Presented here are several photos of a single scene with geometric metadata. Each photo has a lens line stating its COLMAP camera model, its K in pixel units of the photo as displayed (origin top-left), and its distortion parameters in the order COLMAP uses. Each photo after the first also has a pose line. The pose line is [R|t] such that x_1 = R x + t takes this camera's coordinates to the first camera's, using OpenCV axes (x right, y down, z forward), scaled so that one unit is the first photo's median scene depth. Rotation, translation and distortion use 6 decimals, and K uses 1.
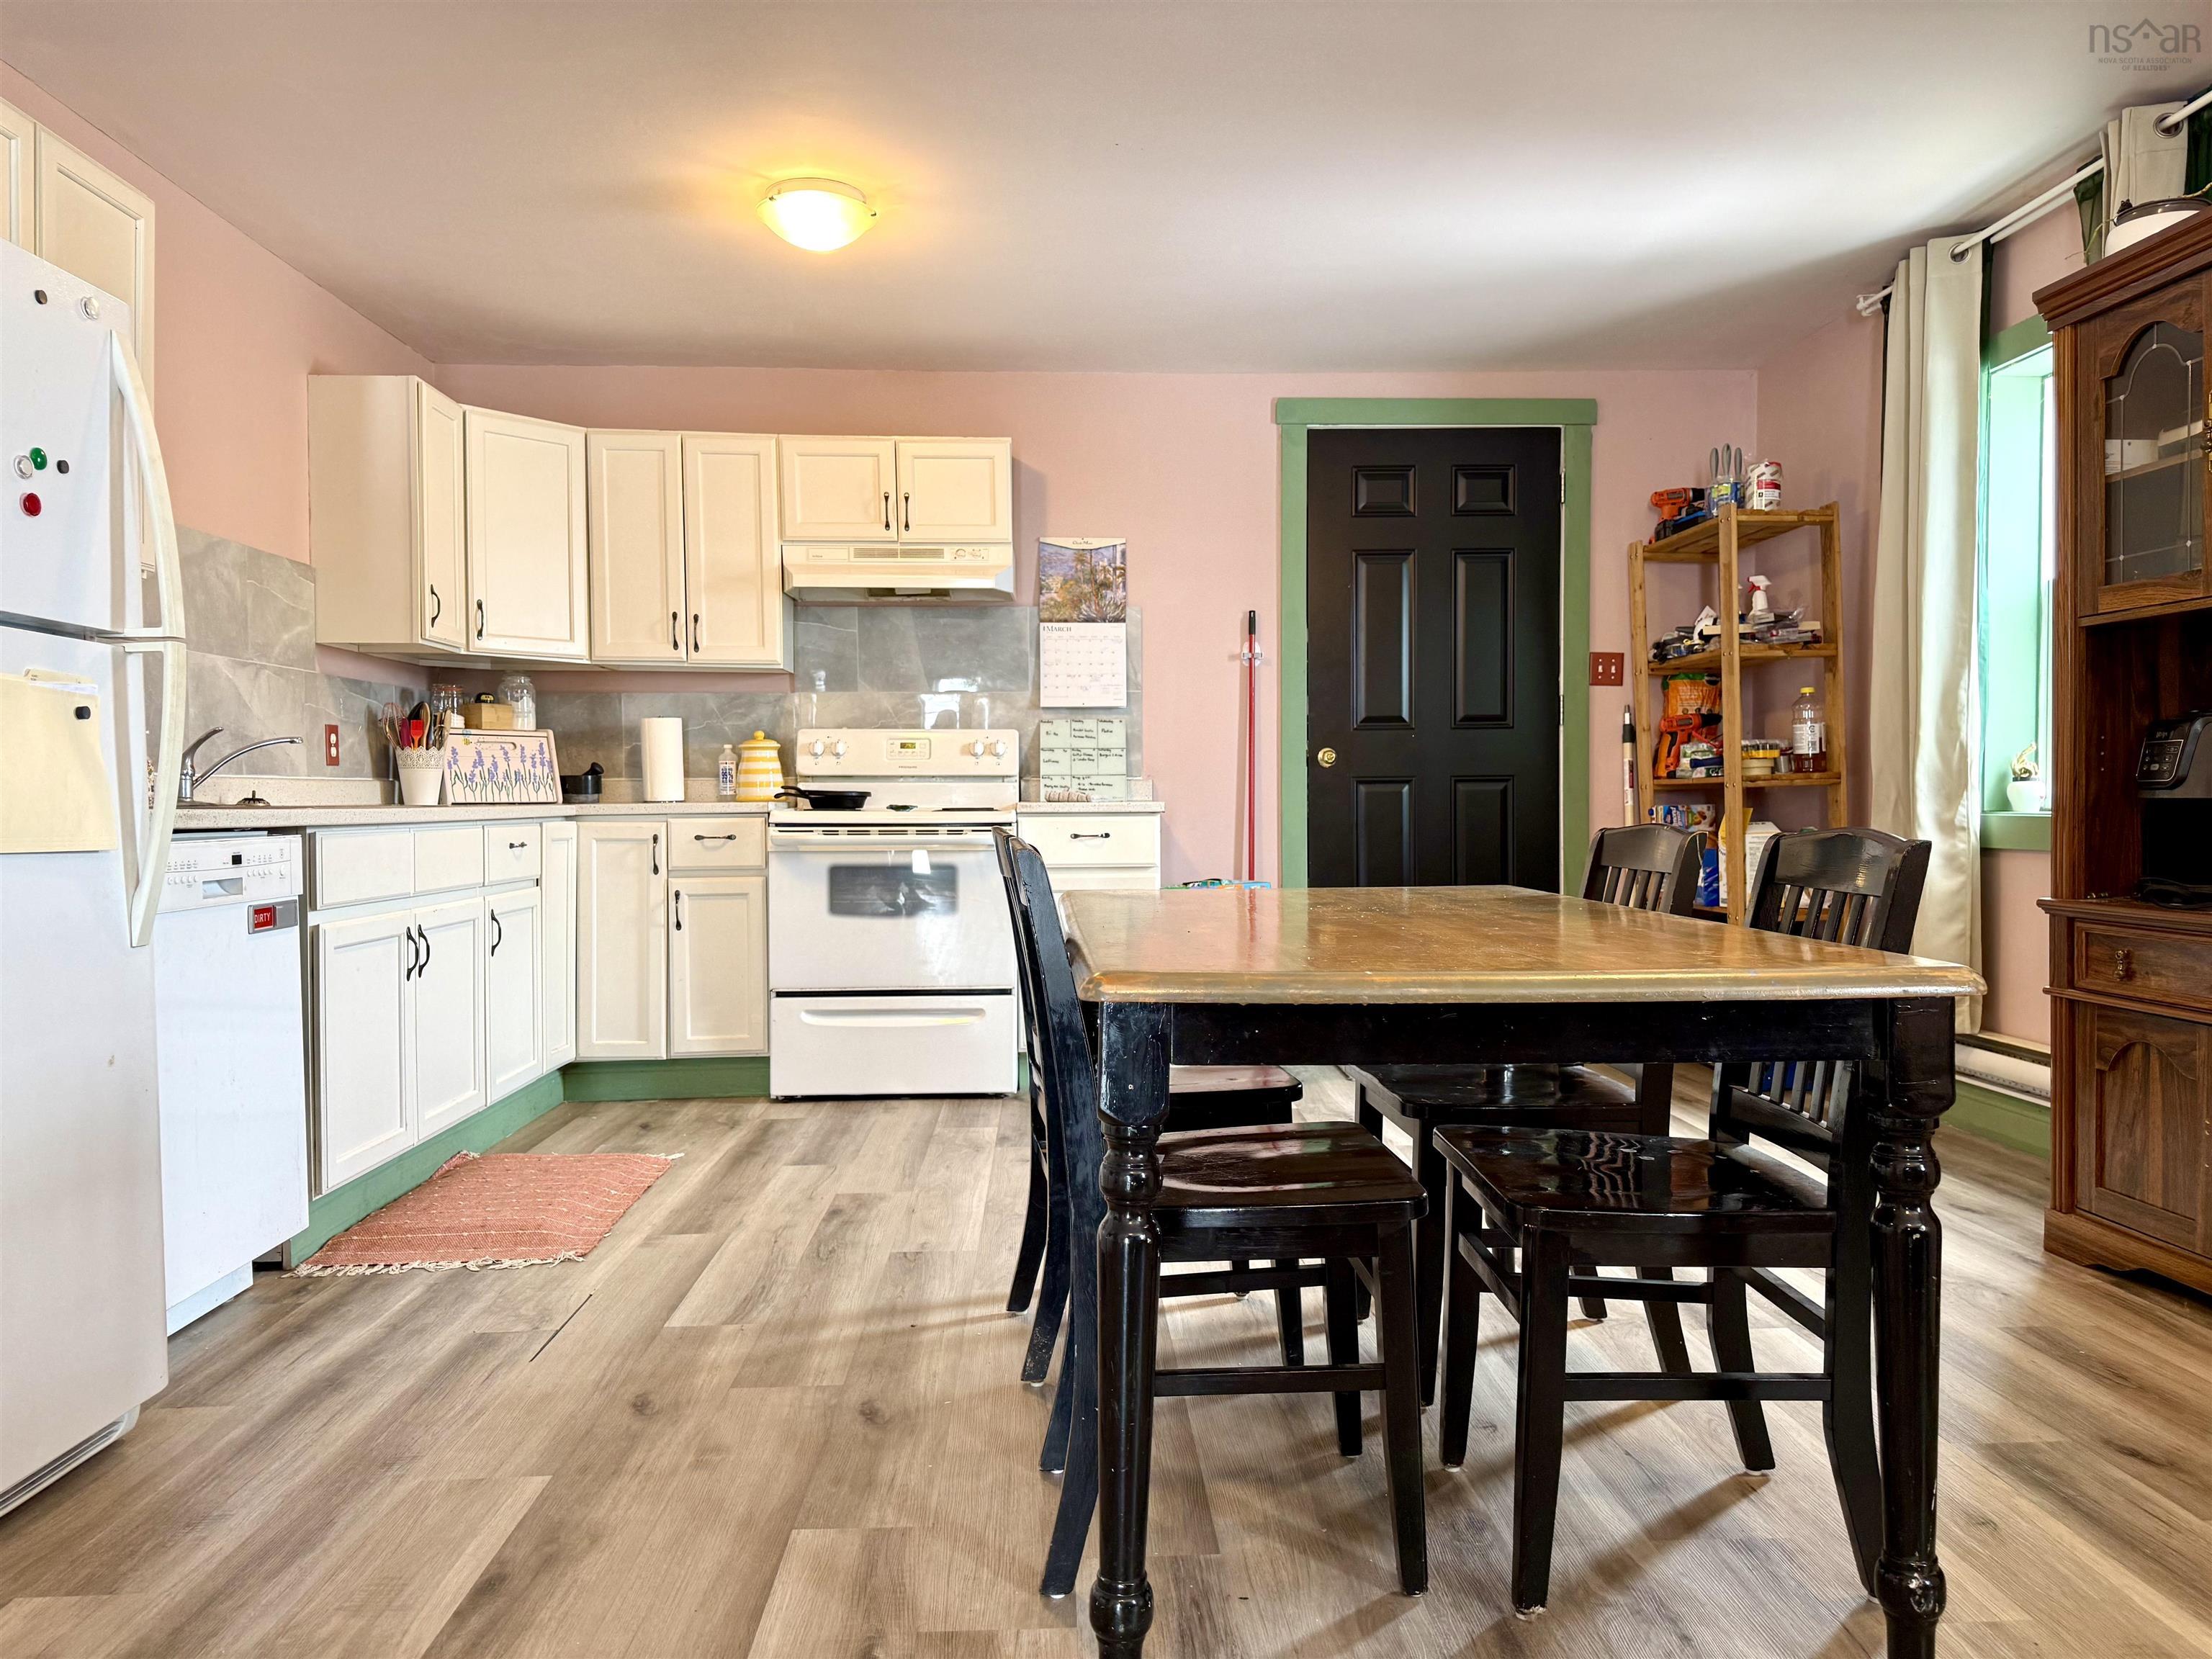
lens RADIAL K [[1539.2, 0, 1119.3], [0, 1539.2, 841.8], [0, 0, 1]] dist [0.077137, -0.113531]
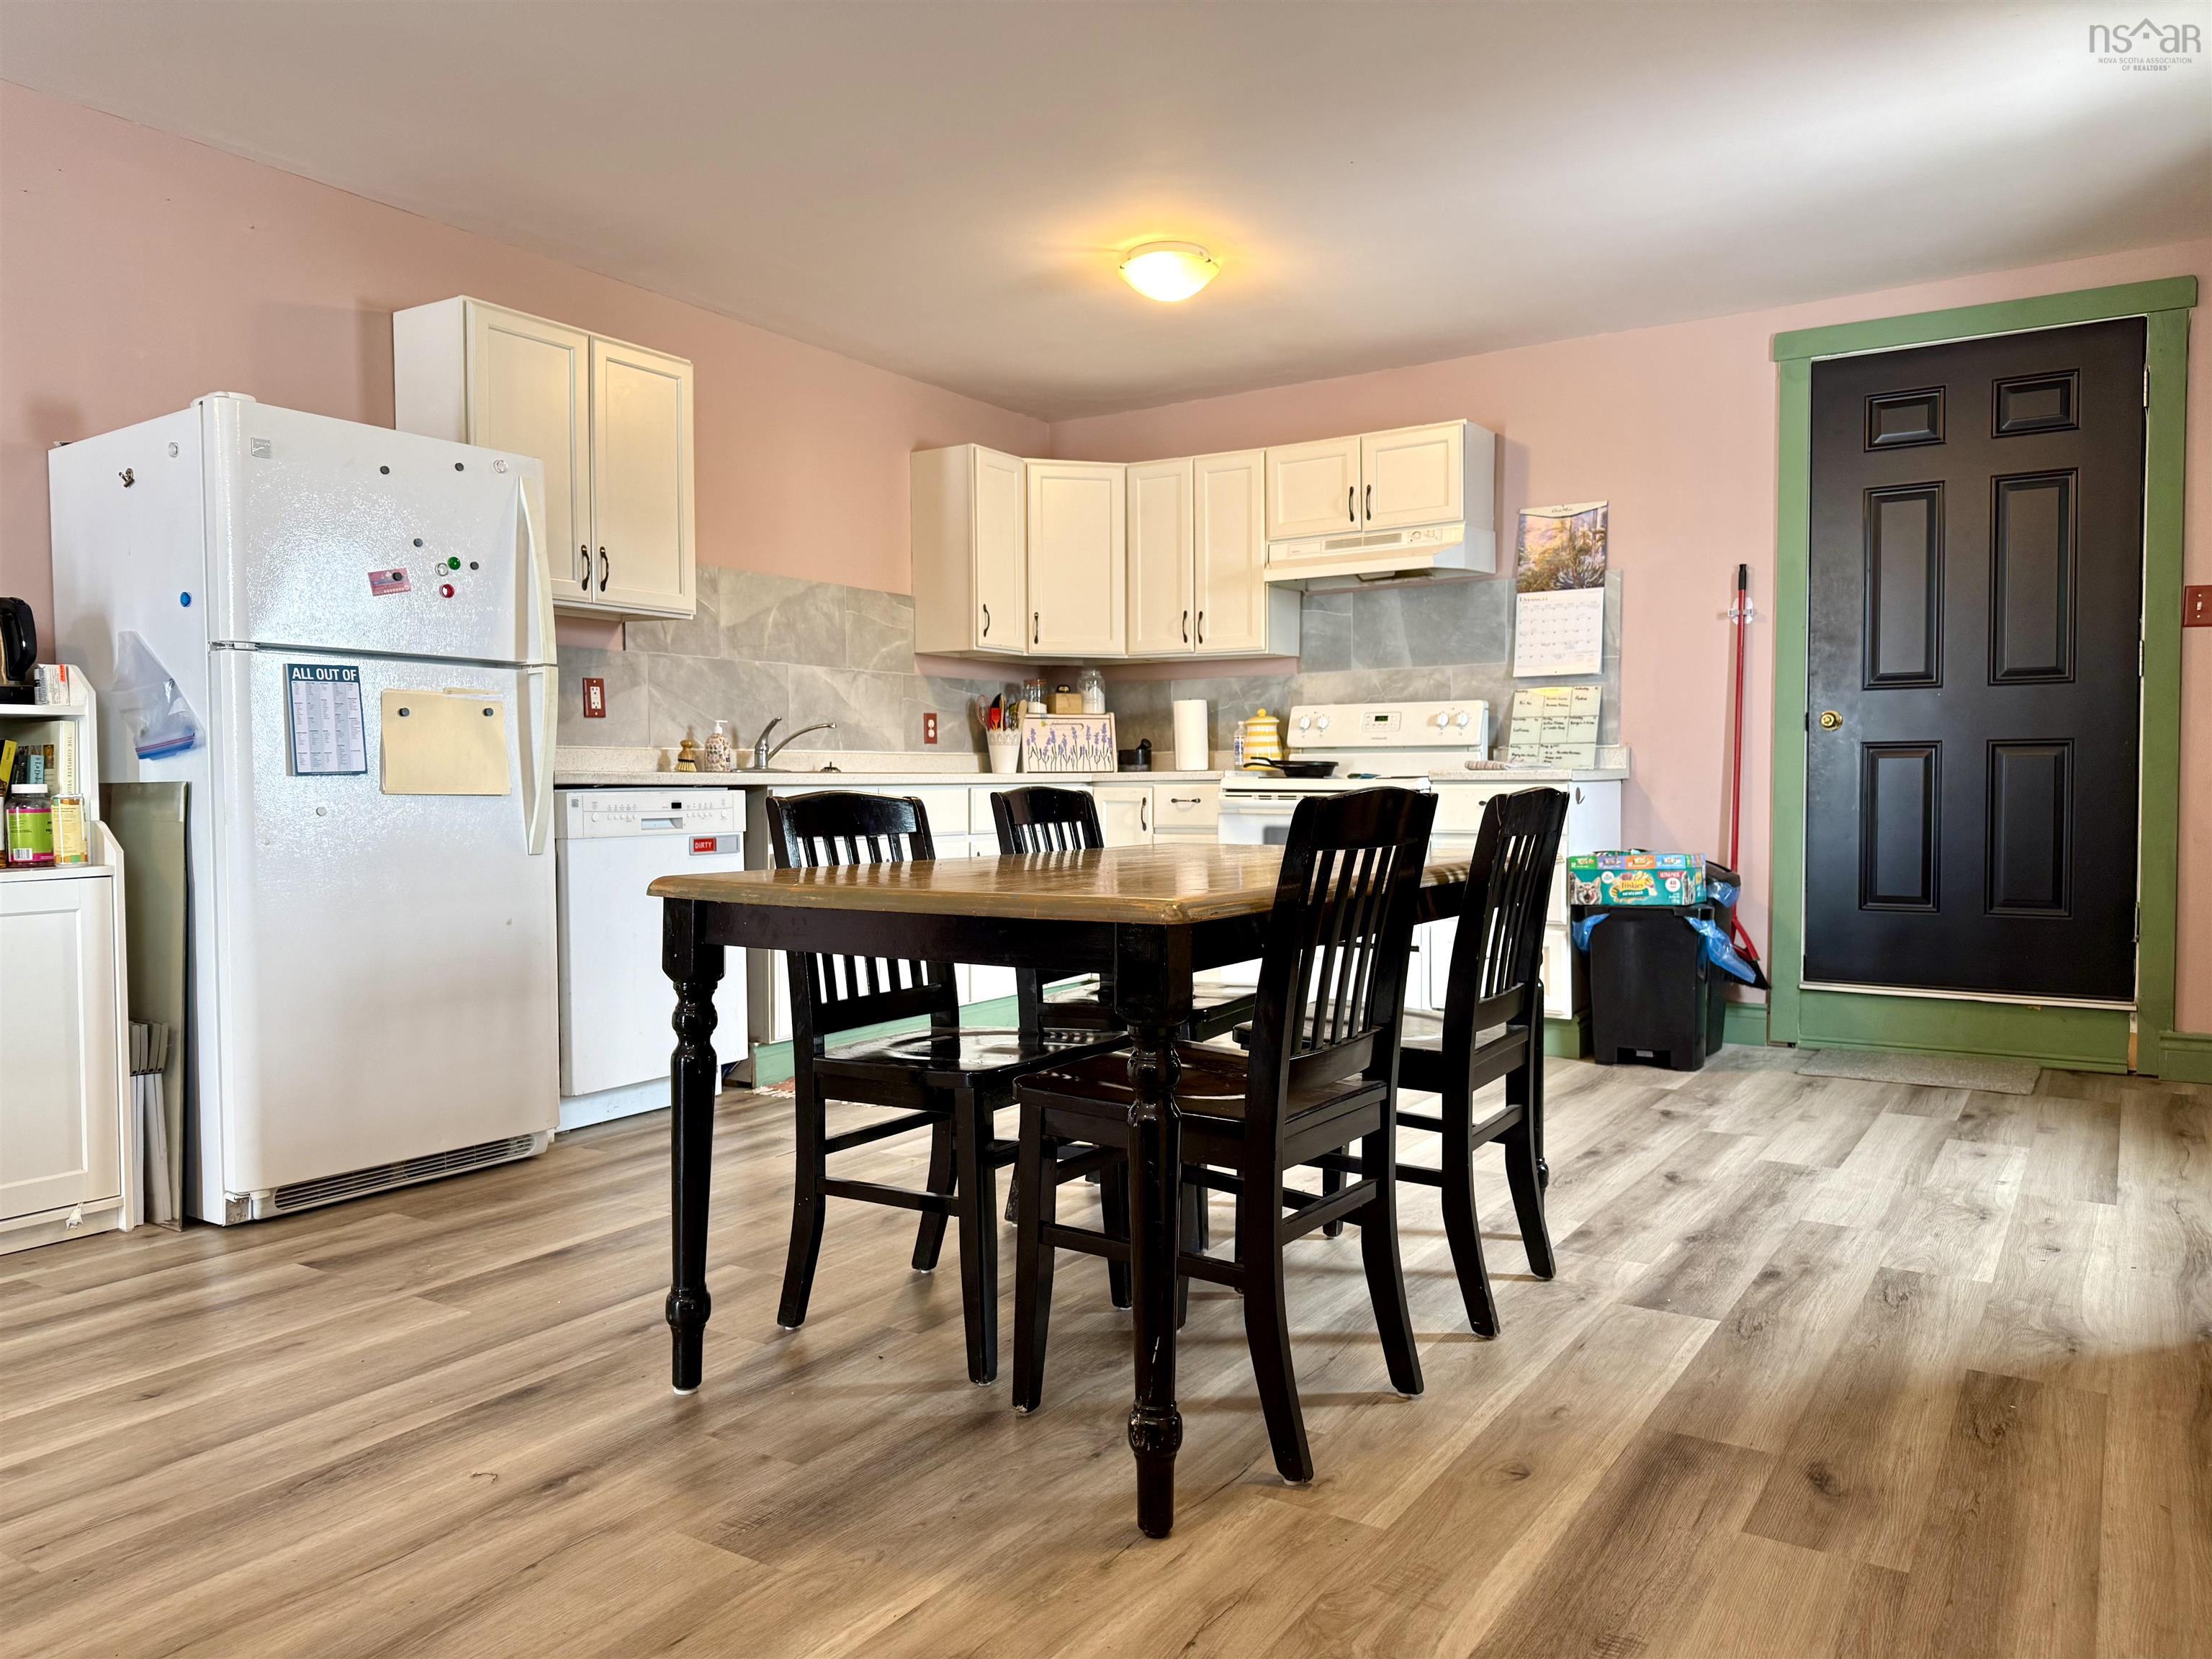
lens RADIAL K [[1544.6, 0, 1111.5], [0, 1544.6, 831.1], [0, 0, 1]] dist [0.079531, -0.106758]
pose [[0.813288, 0.020932, -0.581485, 0.374215], [-0.015986, 0.999779, 0.013630, 0.005049], [0.581642, -0.001789, 0.813443, 0.010322]]
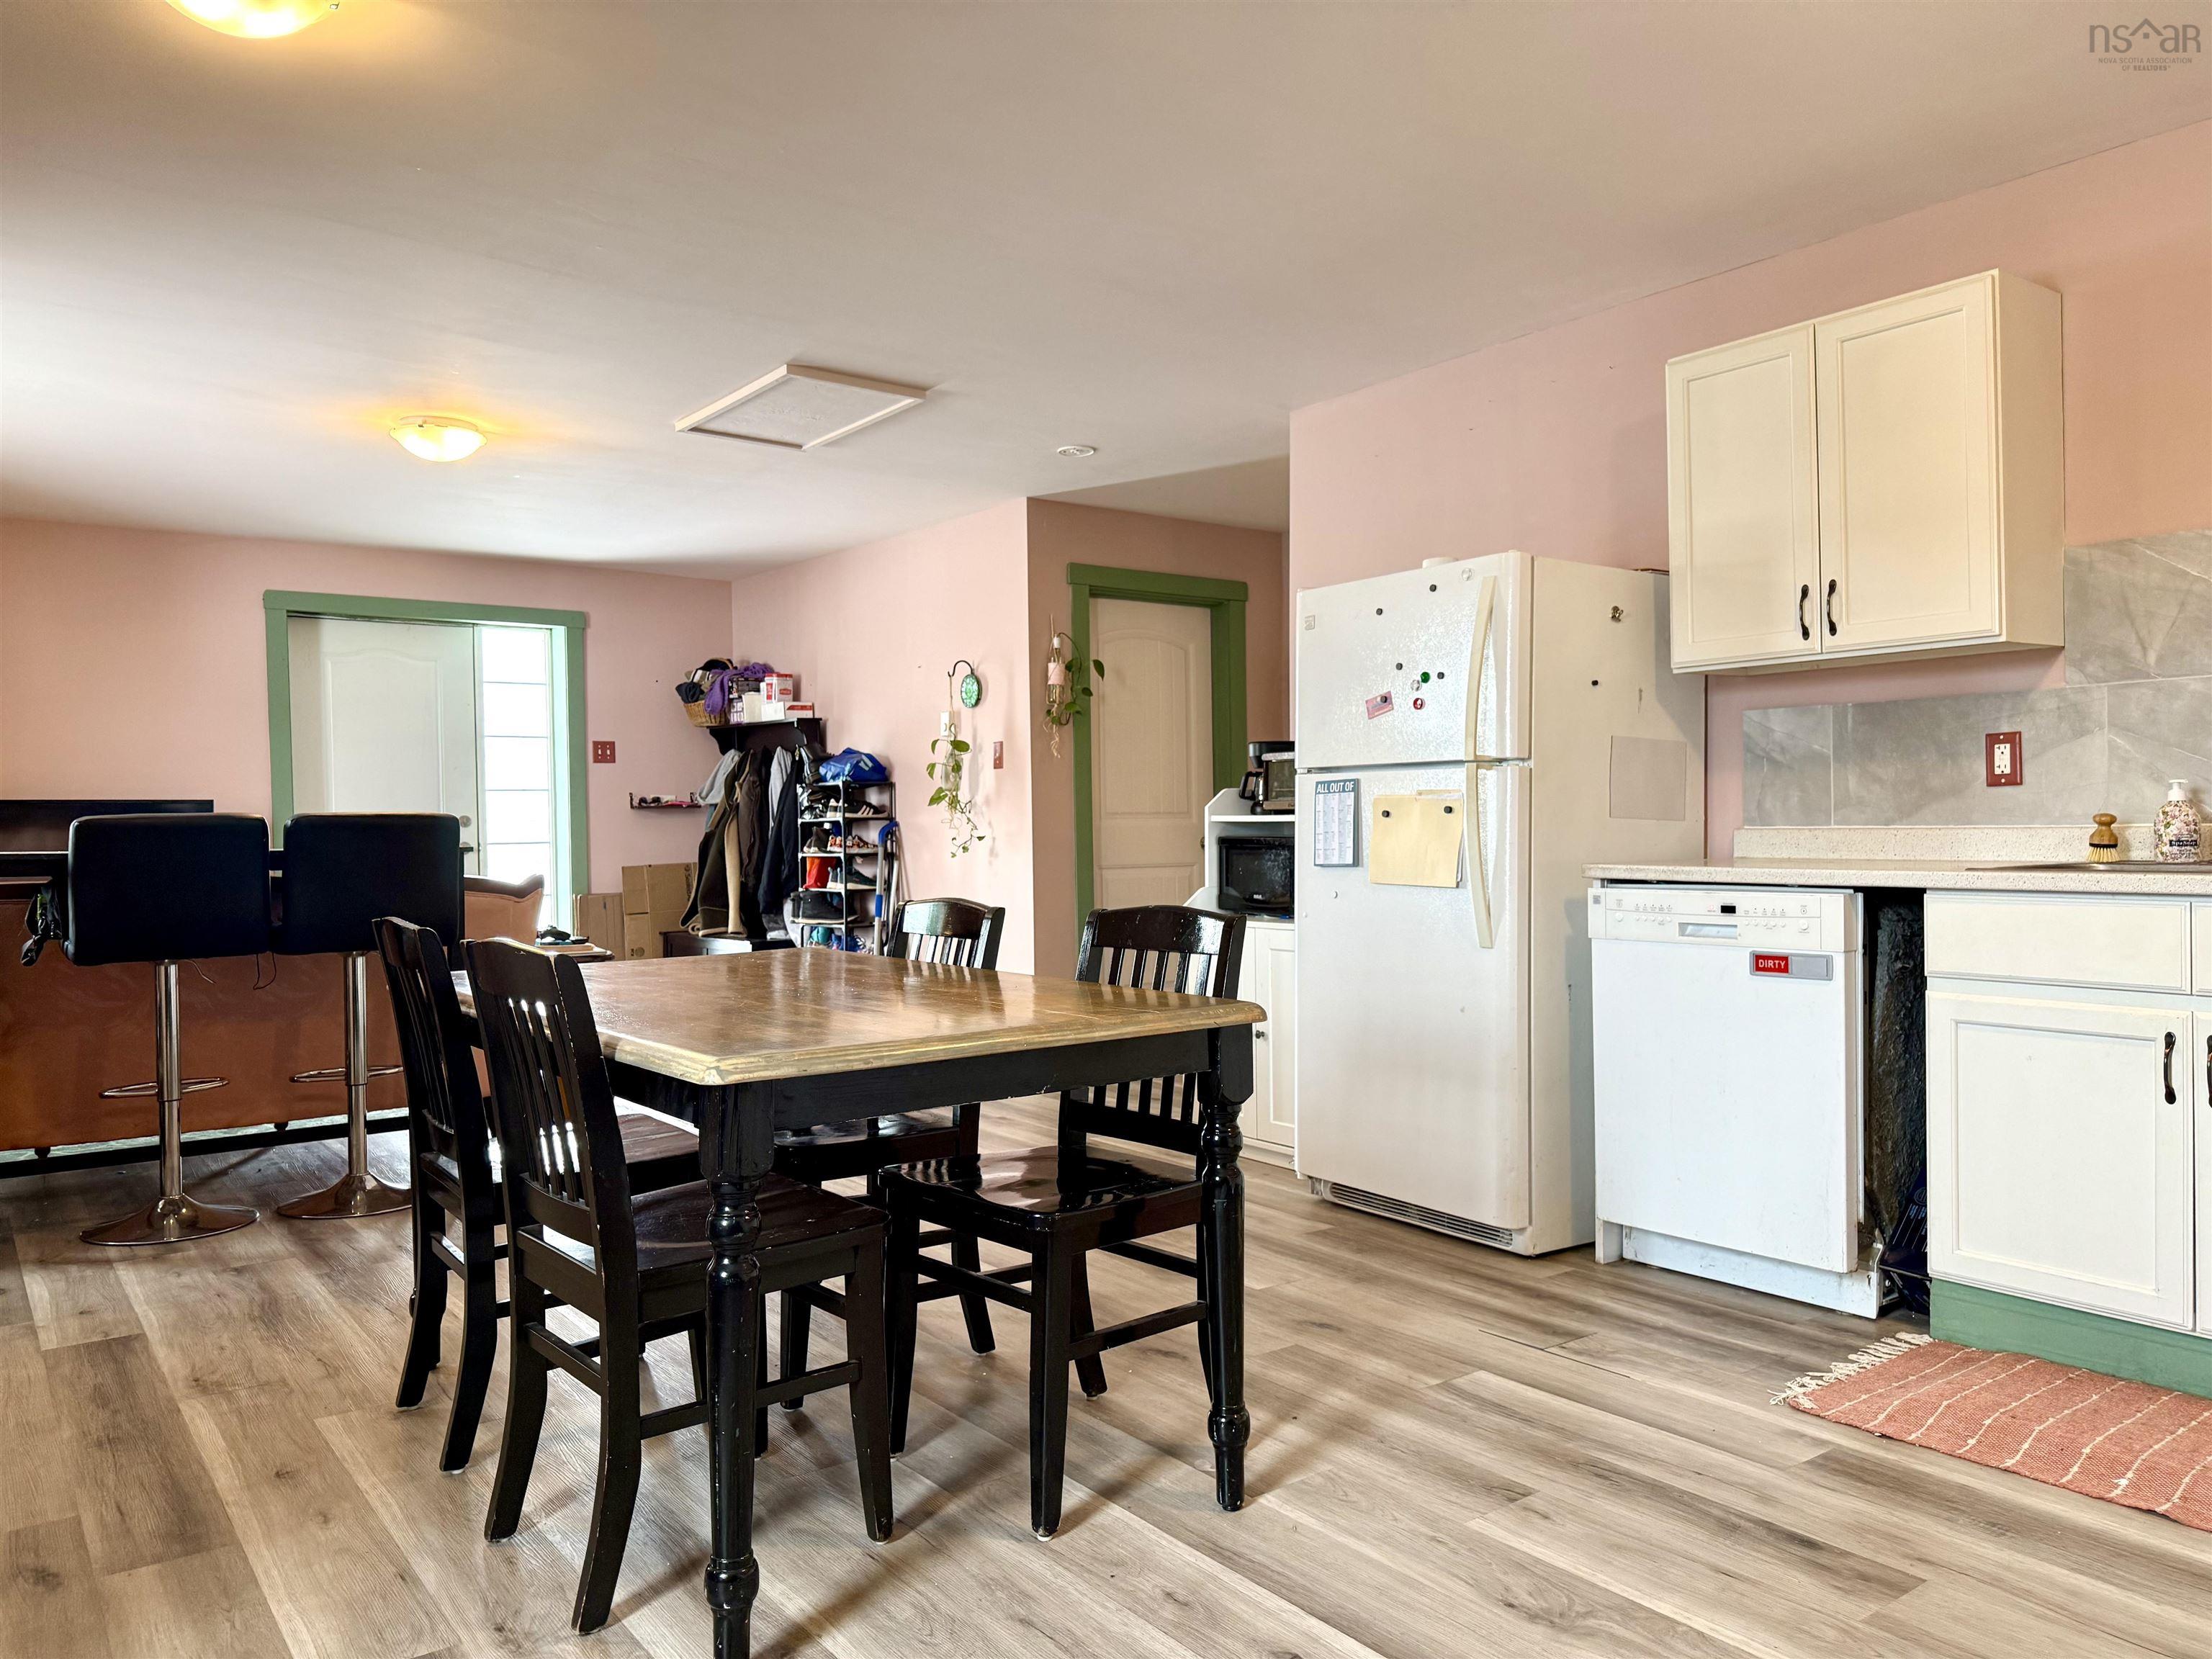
lens RADIAL K [[1544.6, 0, 1111.5], [0, 1544.6, 831.1], [0, 0, 1]] dist [0.079531, -0.106758]
pose [[-0.823740, 0.014390, -0.566785, 0.289281], [-0.000881, 0.999644, 0.026661, -0.045937], [0.566967, 0.022461, -0.823434, 0.981185]]
